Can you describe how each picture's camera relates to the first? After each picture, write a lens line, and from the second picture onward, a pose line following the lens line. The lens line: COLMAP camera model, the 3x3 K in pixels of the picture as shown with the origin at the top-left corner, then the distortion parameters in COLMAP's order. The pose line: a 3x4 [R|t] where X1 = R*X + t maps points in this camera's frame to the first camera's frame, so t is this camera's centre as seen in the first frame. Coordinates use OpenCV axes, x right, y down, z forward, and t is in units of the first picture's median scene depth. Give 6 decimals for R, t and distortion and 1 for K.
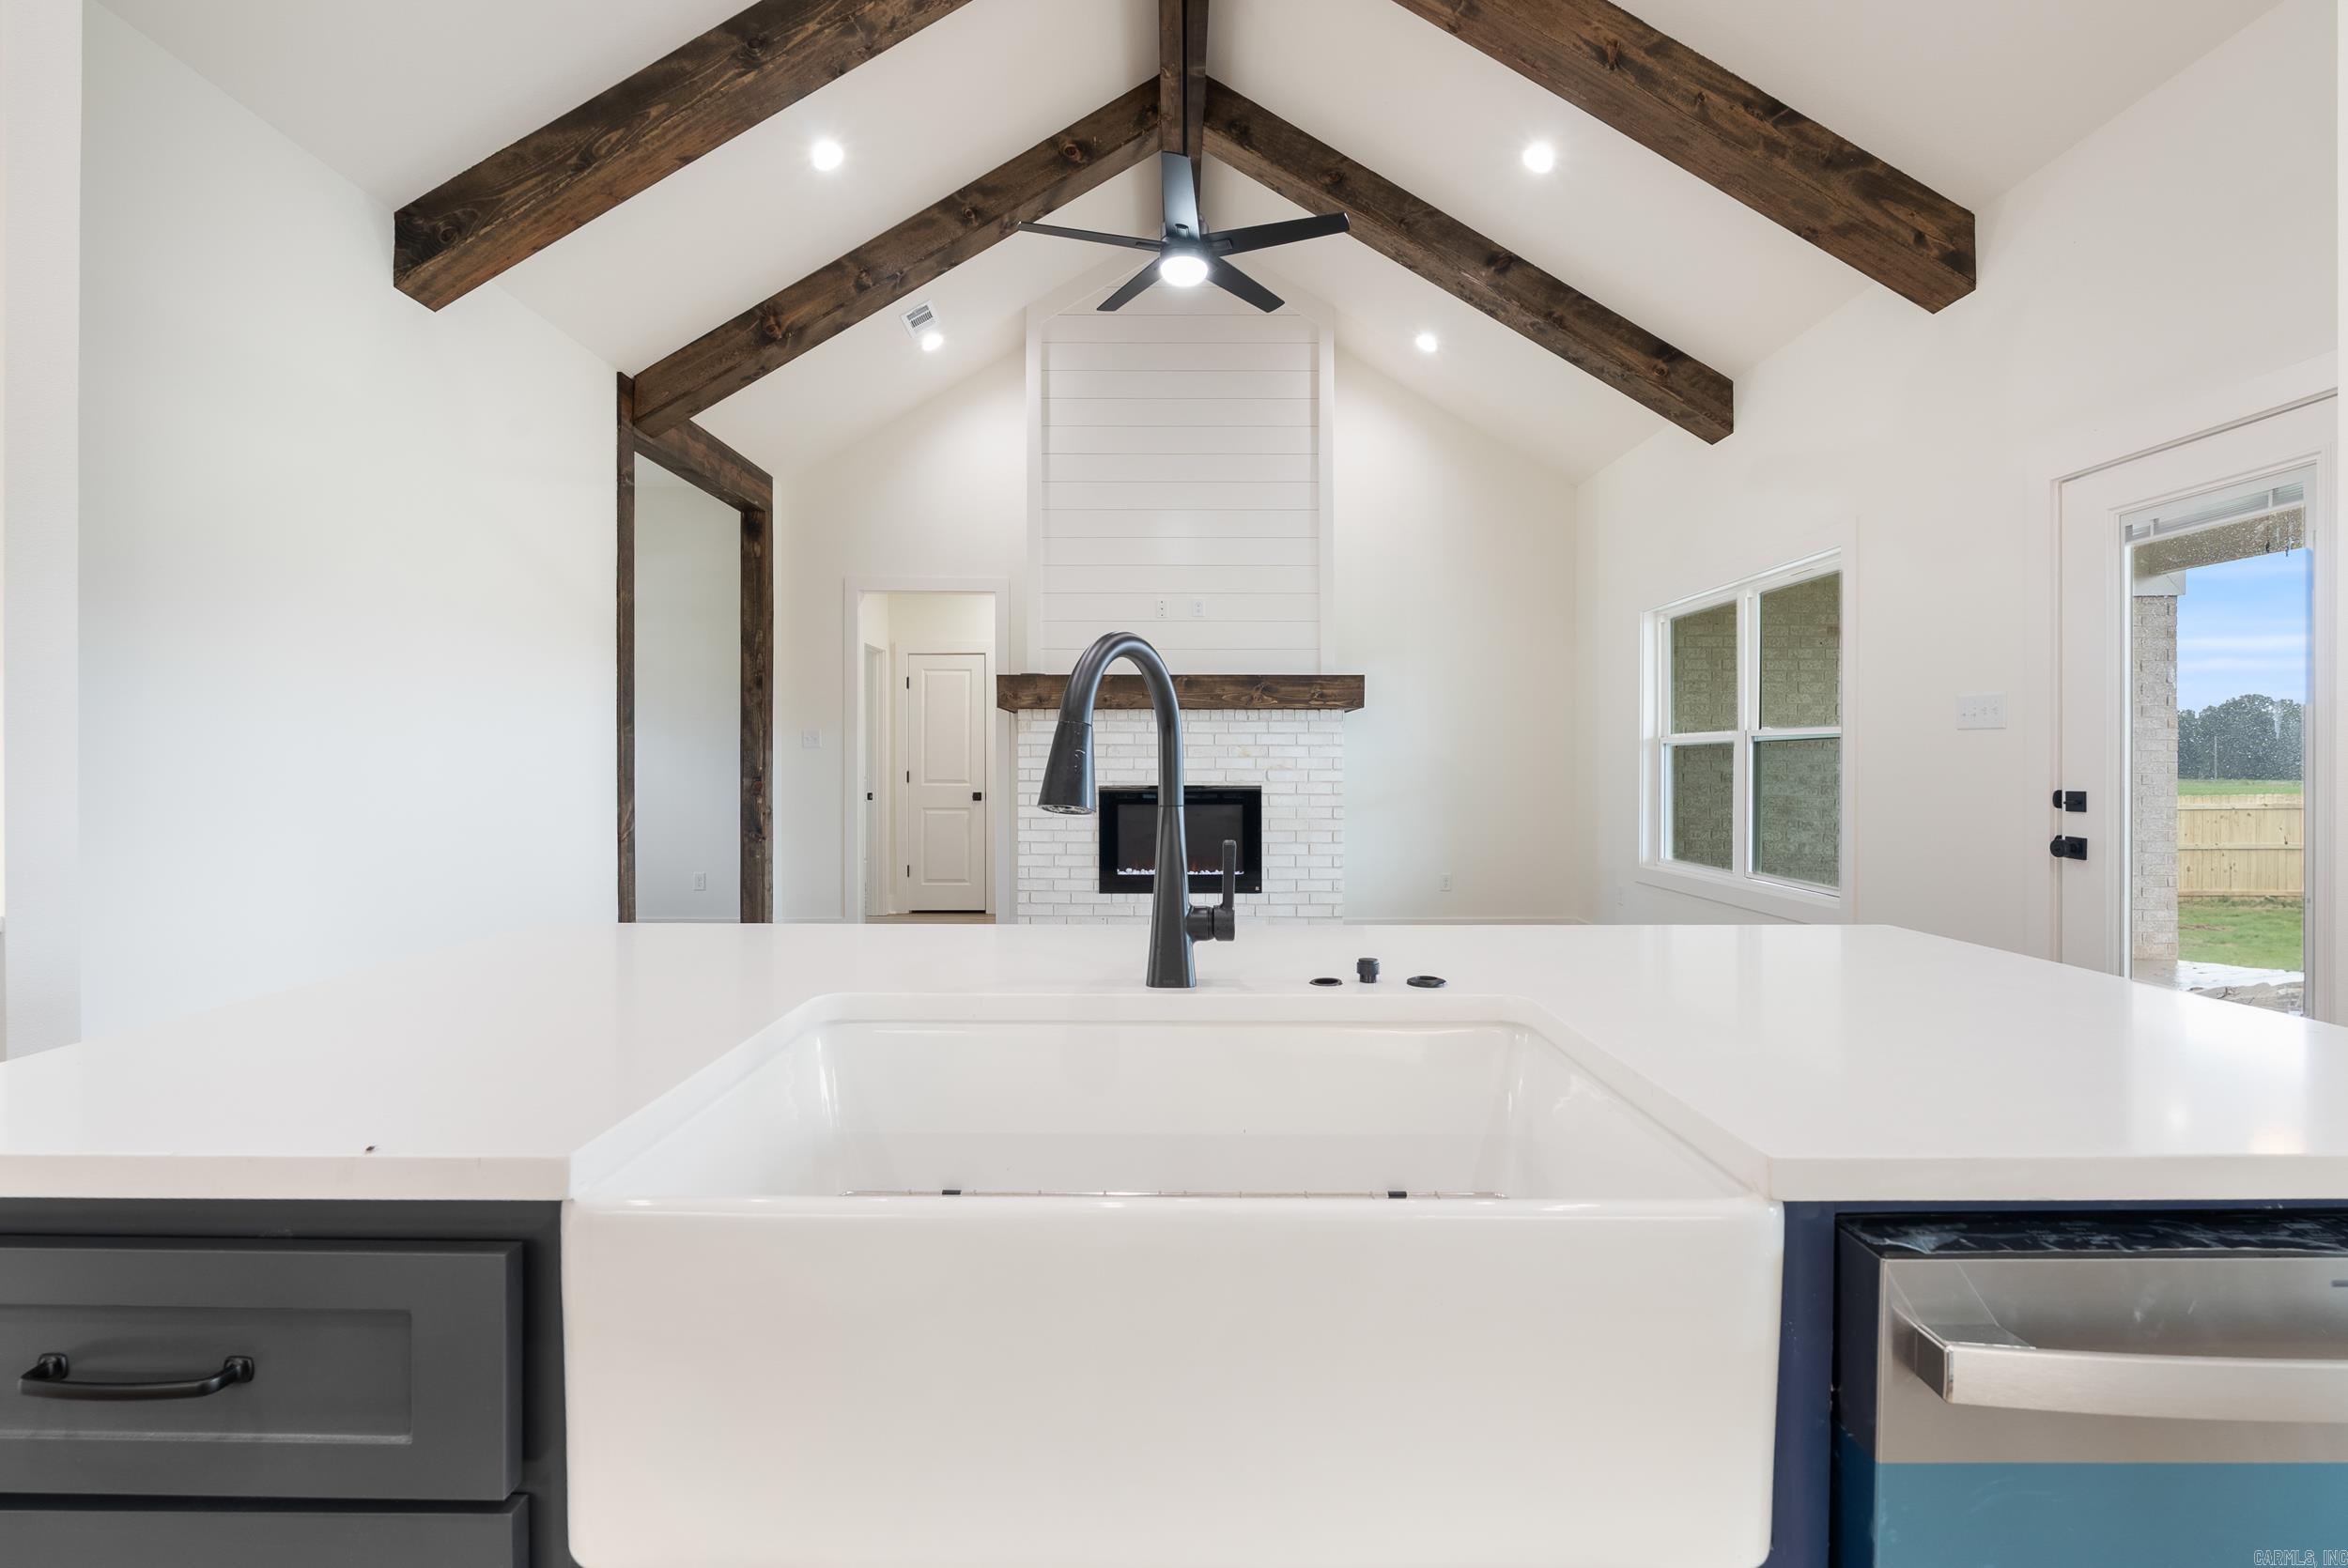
lens RADIAL K [[1041.3, 0, 1178.4], [0, 1041.3, 769.7], [0, 0, 1]] dist [-0.005483, 0.000122]
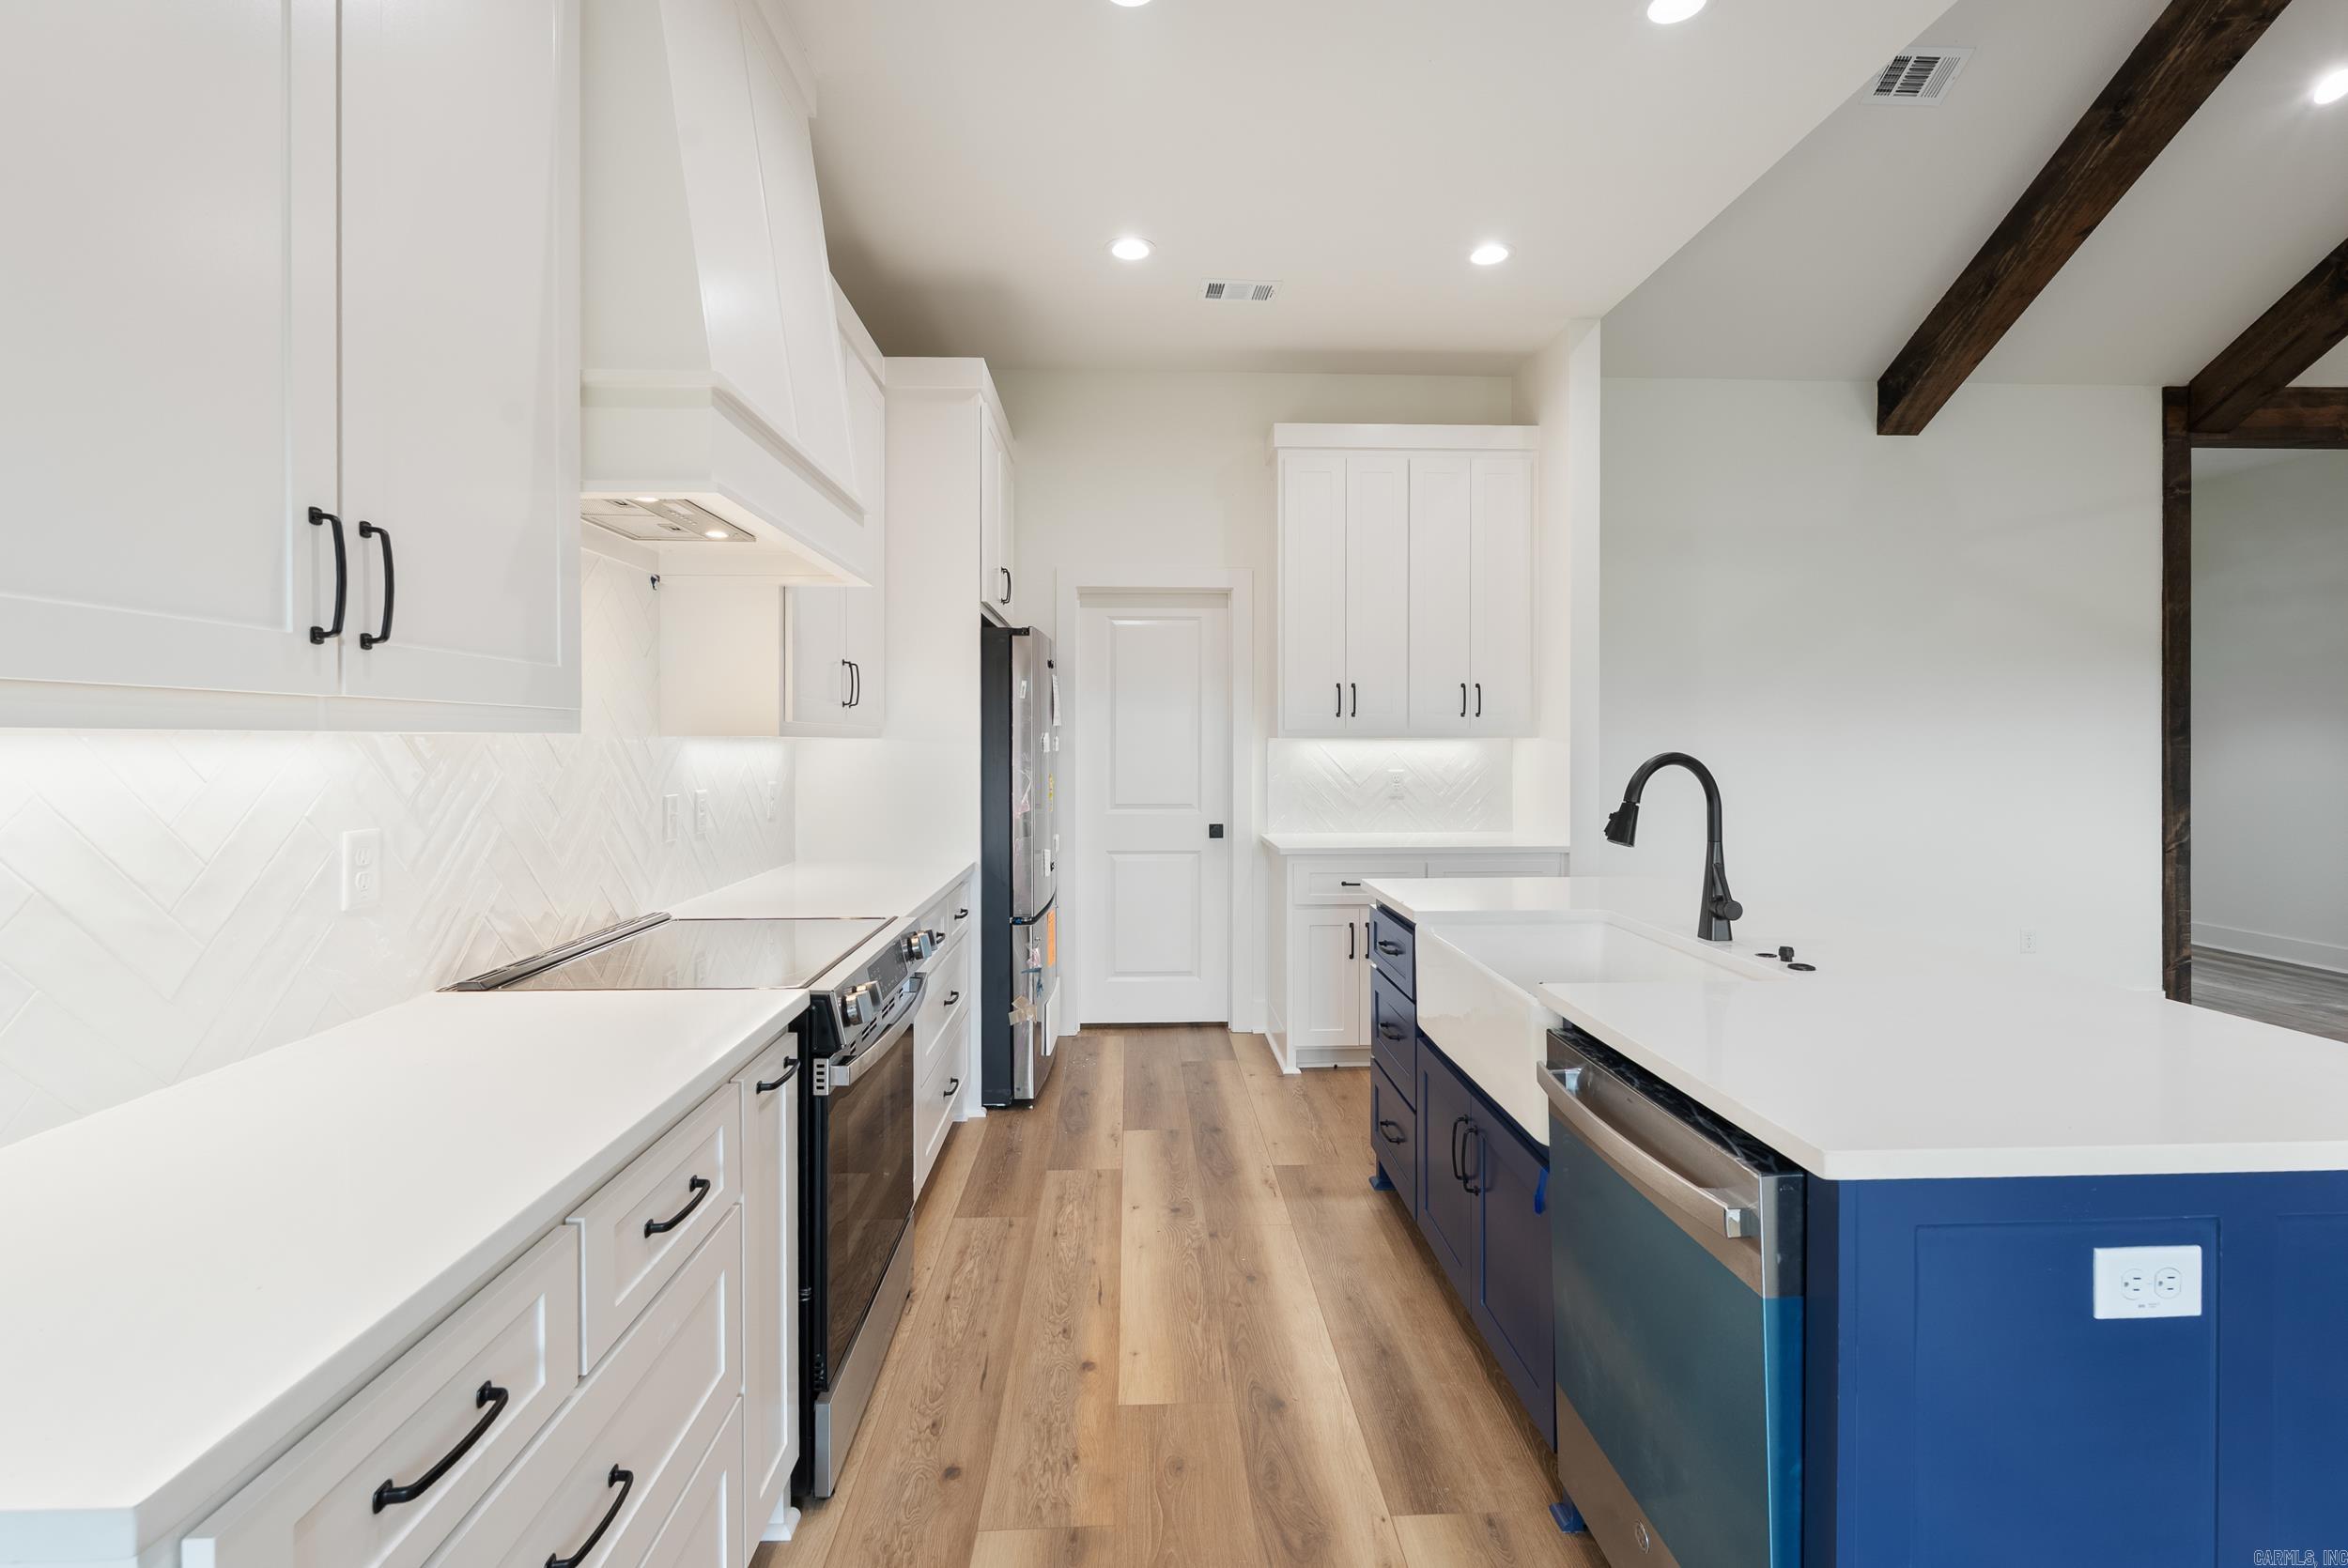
lens RADIAL K [[1050.7, 0, 1169.6], [0, 1050.7, 742.4], [0, 0, 1]] dist [-0.002221, -0.000168]
pose [[0.036100, 0.001094, -0.999348, 0.368013], [-0.003354, 0.999994, 0.000973, -0.028475], [0.999343, 0.003317, 0.036103, -0.002734]]
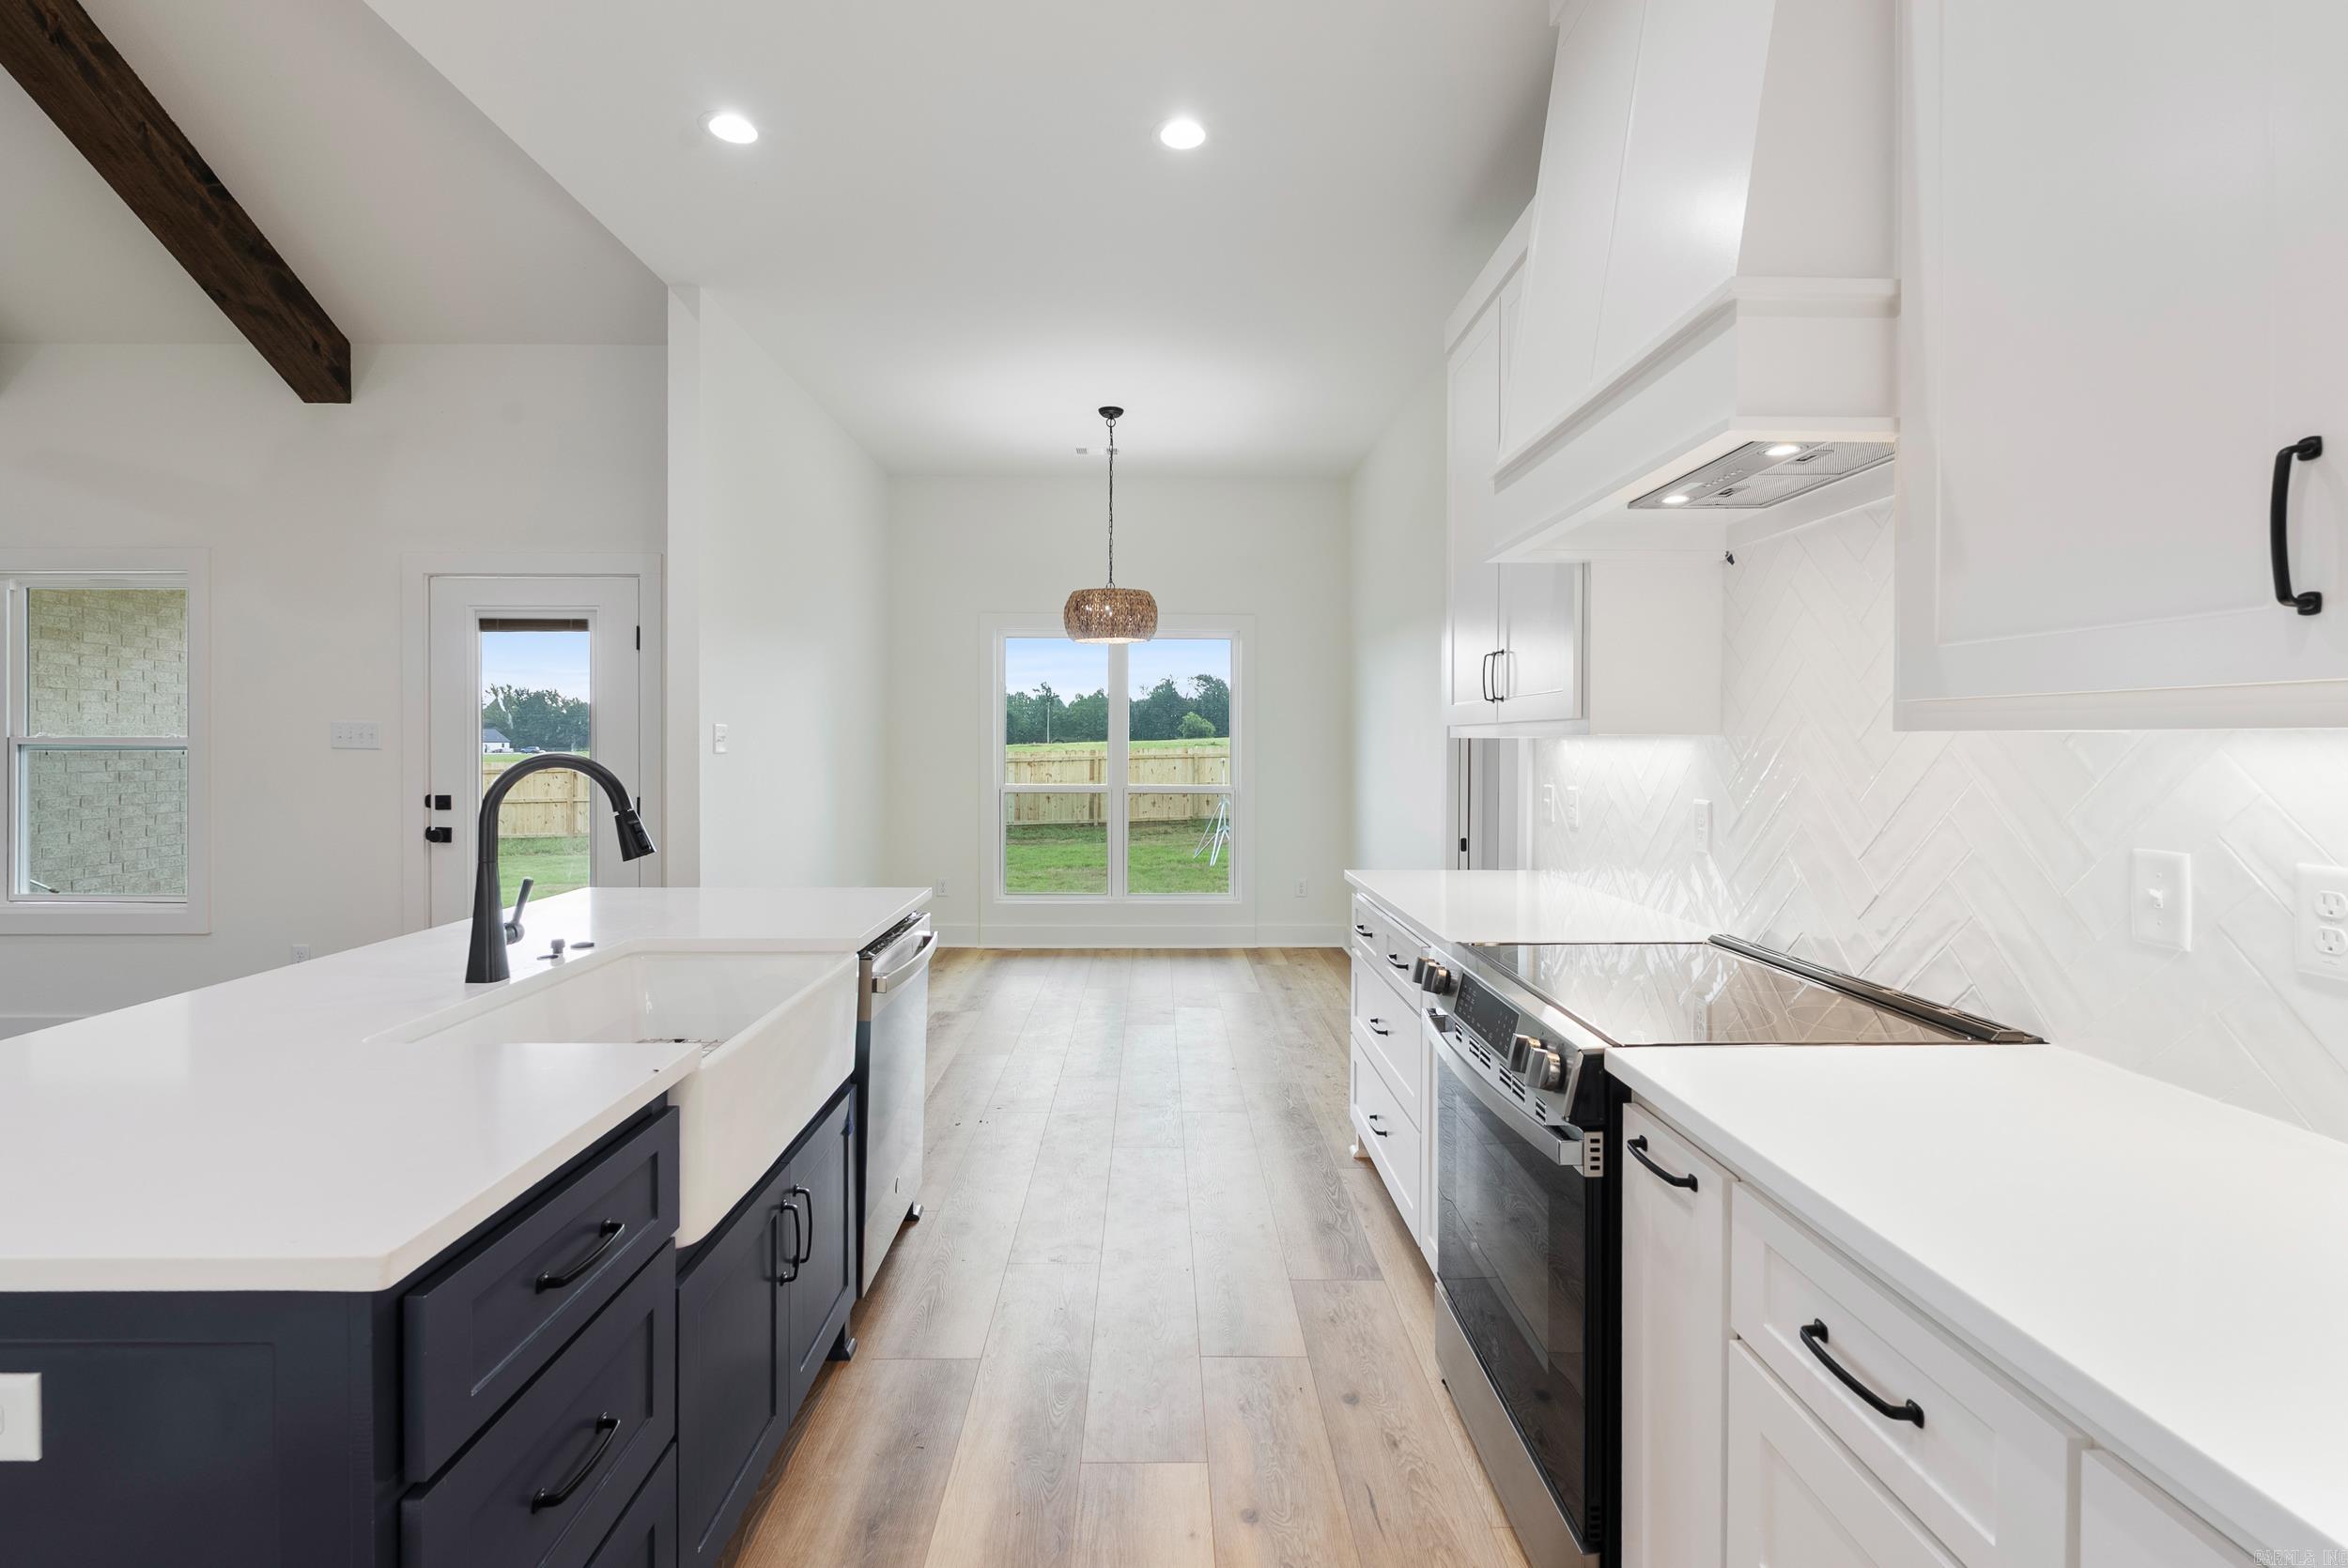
lens RADIAL K [[1050.7, 0, 1169.6], [0, 1050.7, 742.4], [0, 0, 1]] dist [-0.002221, -0.000168]
pose [[-0.016291, -0.003147, 0.999862, -0.316809], [0.002107, 0.999993, 0.003182, -0.028944], [-0.999865, 0.002158, -0.016284, 0.010115]]
